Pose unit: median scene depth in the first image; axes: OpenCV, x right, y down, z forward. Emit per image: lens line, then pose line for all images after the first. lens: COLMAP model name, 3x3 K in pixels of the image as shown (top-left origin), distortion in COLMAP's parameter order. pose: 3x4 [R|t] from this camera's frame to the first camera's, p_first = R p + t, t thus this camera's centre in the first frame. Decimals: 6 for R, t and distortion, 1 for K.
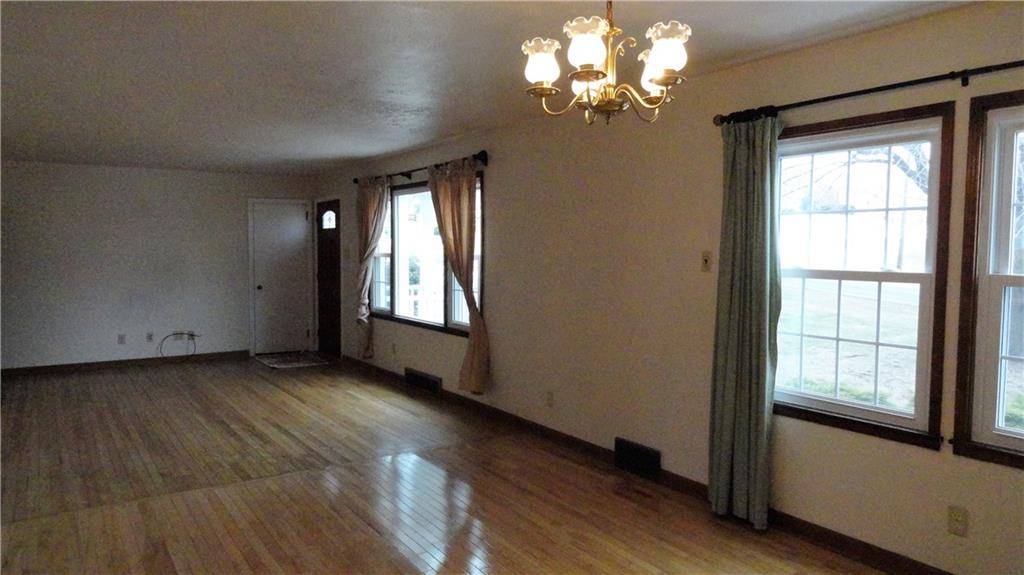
lens RADIAL K [[716.8, 0, 515.2], [0, 716.8, 291.4], [0, 0, 1]] dist [0.004287, 0.006844]
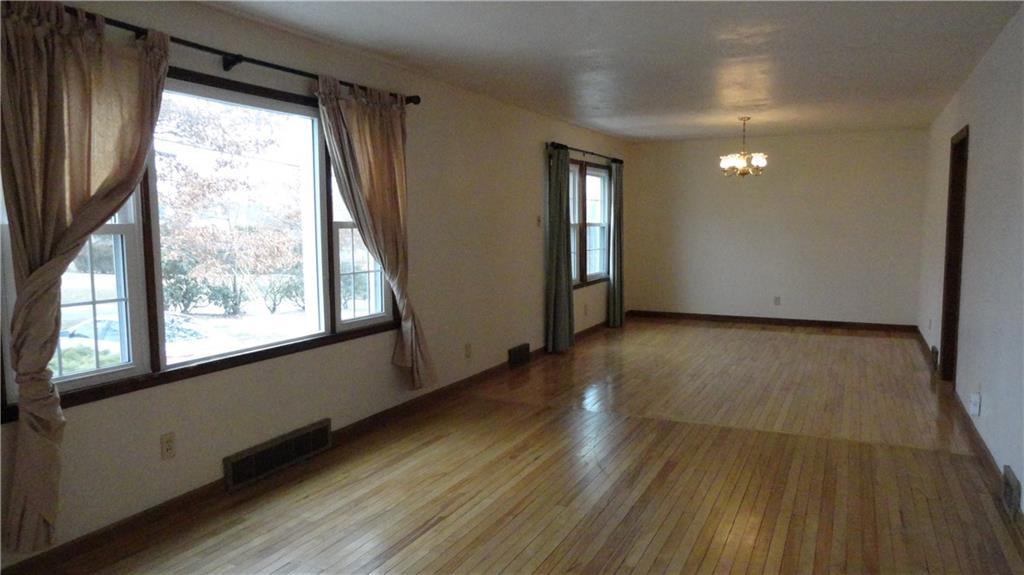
lens RADIAL K [[716.8, 0, 507.8], [0, 716.8, 285.7], [0, 0, 1]] dist [0.004287, 0.006844]
pose [[-0.512509, -0.067945, 0.855989, -1.056119], [0.068264, 0.990485, 0.119493, -0.086944], [-0.855964, 0.119675, -0.502995, 1.716902]]
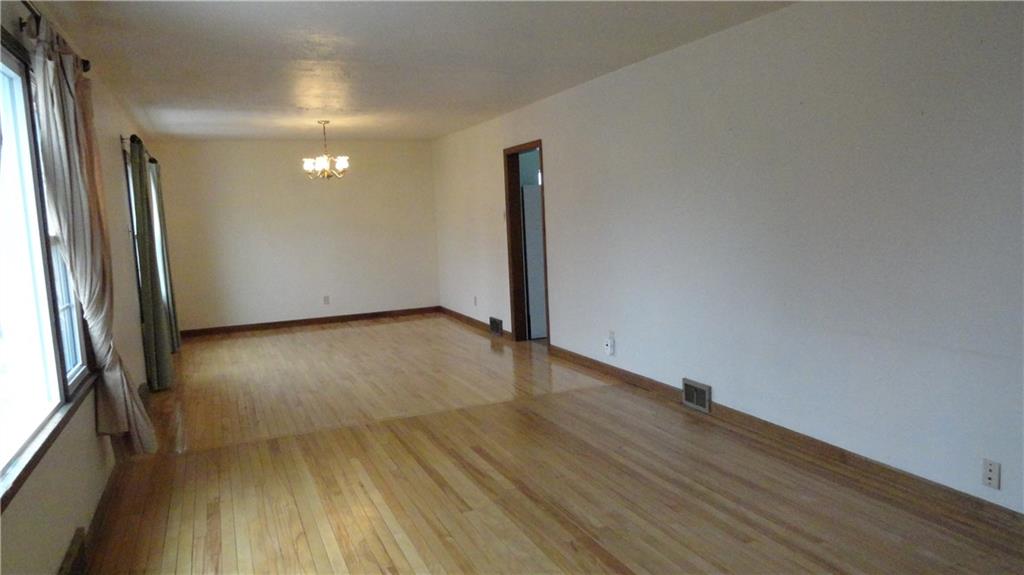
lens RADIAL K [[716.8, 0, 509.1], [0, 716.8, 285.4], [0, 0, 1]] dist [0.004287, 0.006844]
pose [[-0.981886, 0.036299, 0.185964, -0.645649], [0.068265, 0.983335, 0.168497, -0.108912], [-0.176749, 0.178140, -0.968001, 1.970181]]
